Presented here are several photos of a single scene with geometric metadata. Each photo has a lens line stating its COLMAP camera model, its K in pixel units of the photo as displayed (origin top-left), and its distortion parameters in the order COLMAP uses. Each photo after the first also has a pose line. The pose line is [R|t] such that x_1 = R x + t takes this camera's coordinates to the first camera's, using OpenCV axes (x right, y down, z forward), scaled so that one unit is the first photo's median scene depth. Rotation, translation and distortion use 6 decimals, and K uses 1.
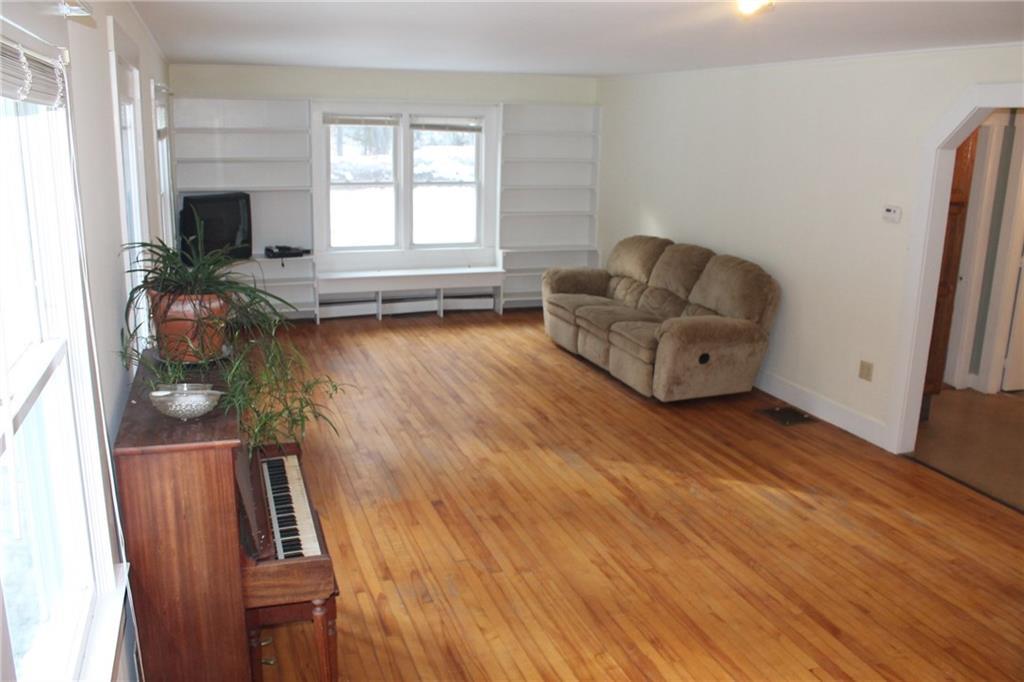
lens RADIAL K [[863.9, 0, 506.3], [0, 863.9, 340.3], [0, 0, 1]] dist [-0.141319, 0.110563]
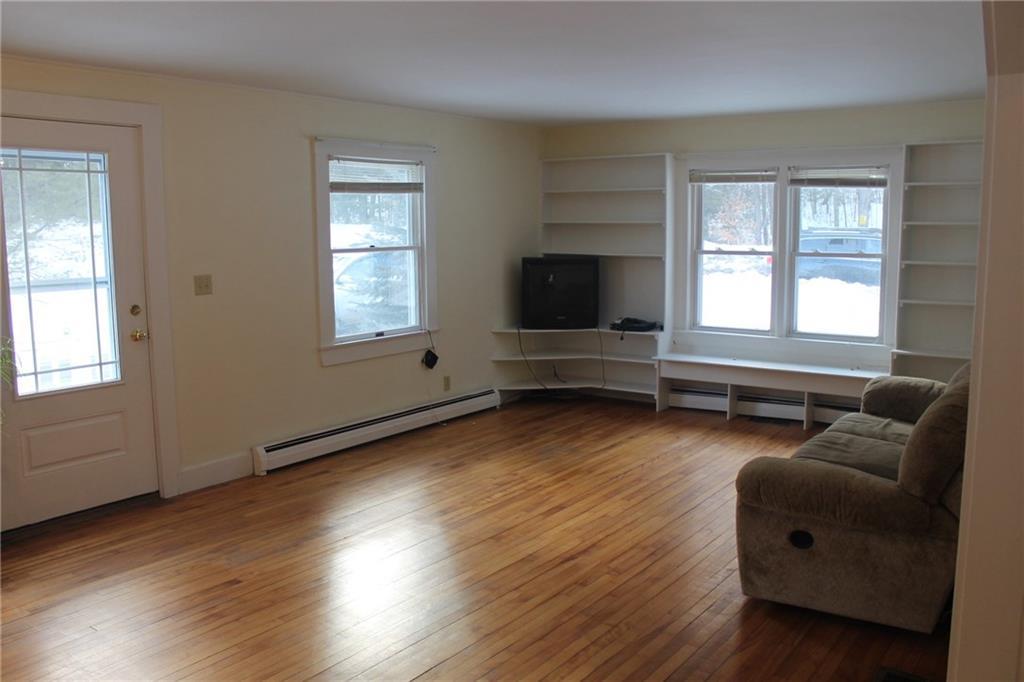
lens RADIAL K [[863.9, 0, 506.3], [0, 863.9, 340.3], [0, 0, 1]] dist [-0.141319, 0.110563]
pose [[0.569396, 0.083959, -0.817765, 0.405691], [-0.178756, 0.983613, -0.023479, -0.042363], [0.802393, 0.159549, 0.575074, 0.374928]]
